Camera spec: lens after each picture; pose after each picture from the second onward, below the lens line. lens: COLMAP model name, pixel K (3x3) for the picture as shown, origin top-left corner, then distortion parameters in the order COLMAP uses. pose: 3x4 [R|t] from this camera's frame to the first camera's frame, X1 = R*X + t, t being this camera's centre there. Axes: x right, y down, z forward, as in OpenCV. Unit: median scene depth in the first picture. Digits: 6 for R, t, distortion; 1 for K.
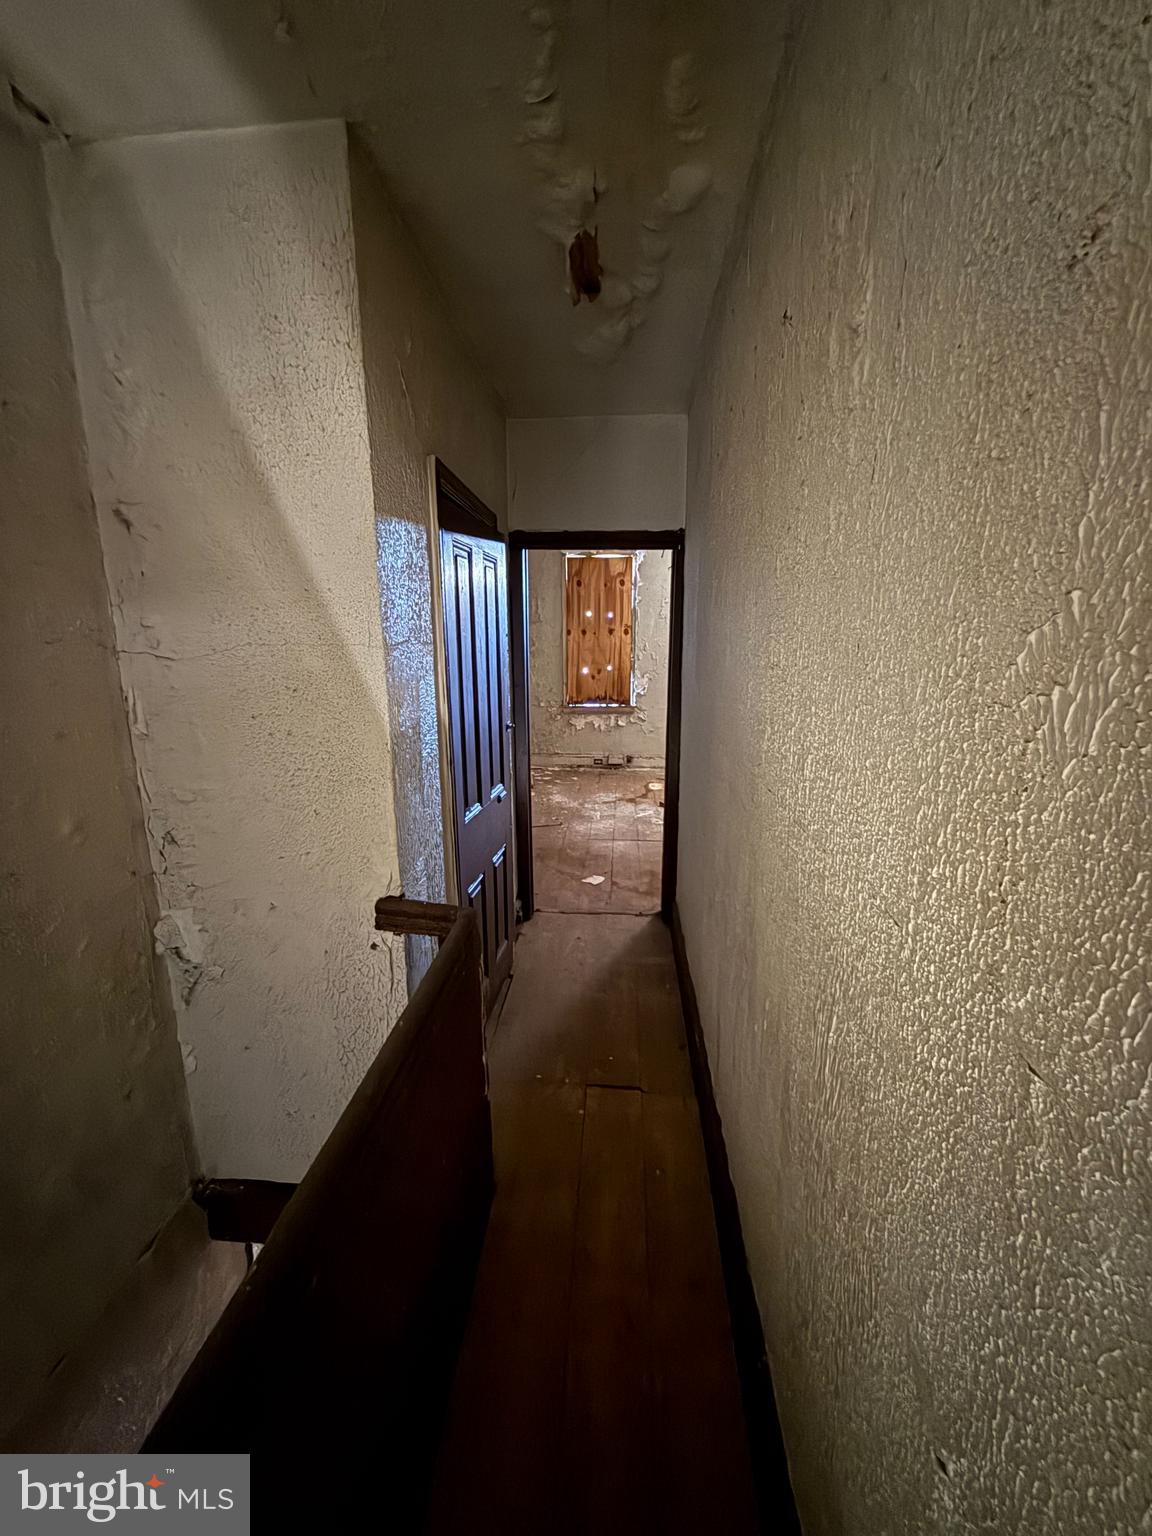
lens RADIAL K [[616.7, 0, 575.3], [0, 616.7, 769.4], [0, 0, 1]] dist [-0.000497, 0.000002]
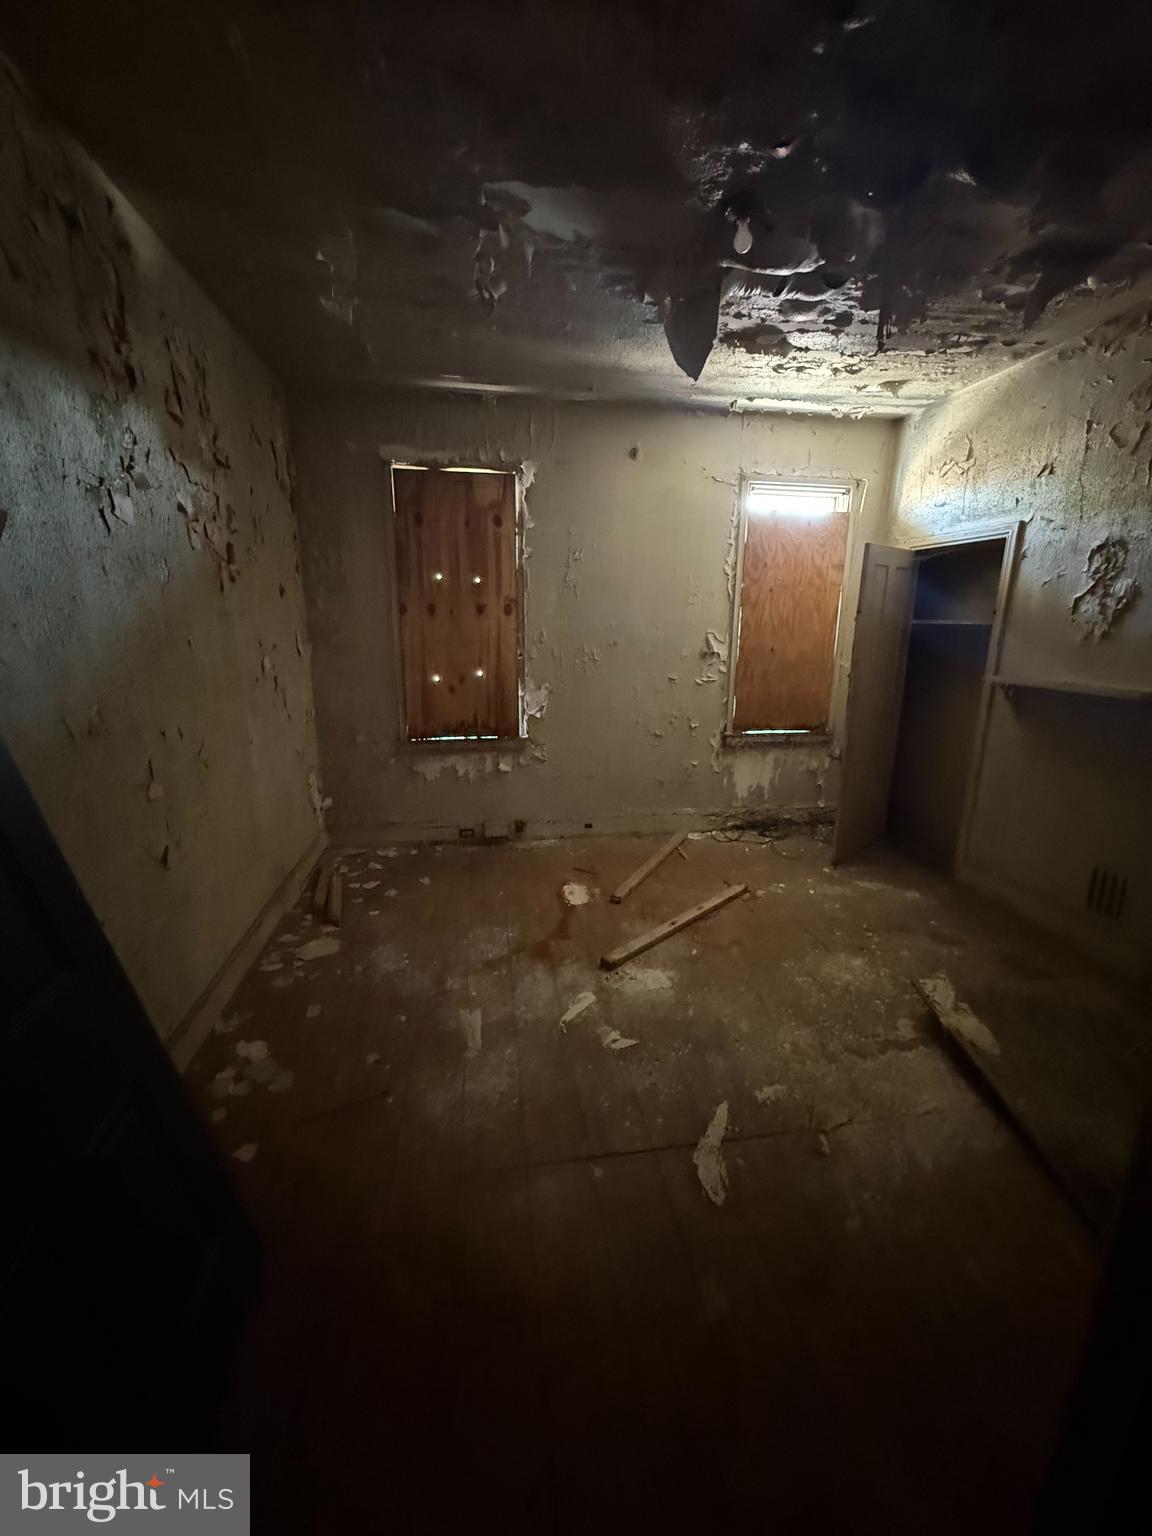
lens RADIAL K [[616.7, 0, 578.6], [0, 616.7, 764.8], [0, 0, 1]] dist [-0.000497, 0.000002]
pose [[0.973599, -0.042906, 0.224198, 0.012461], [0.032798, 0.998279, 0.048615, -0.104927], [-0.225898, -0.039978, 0.973330, 0.420629]]
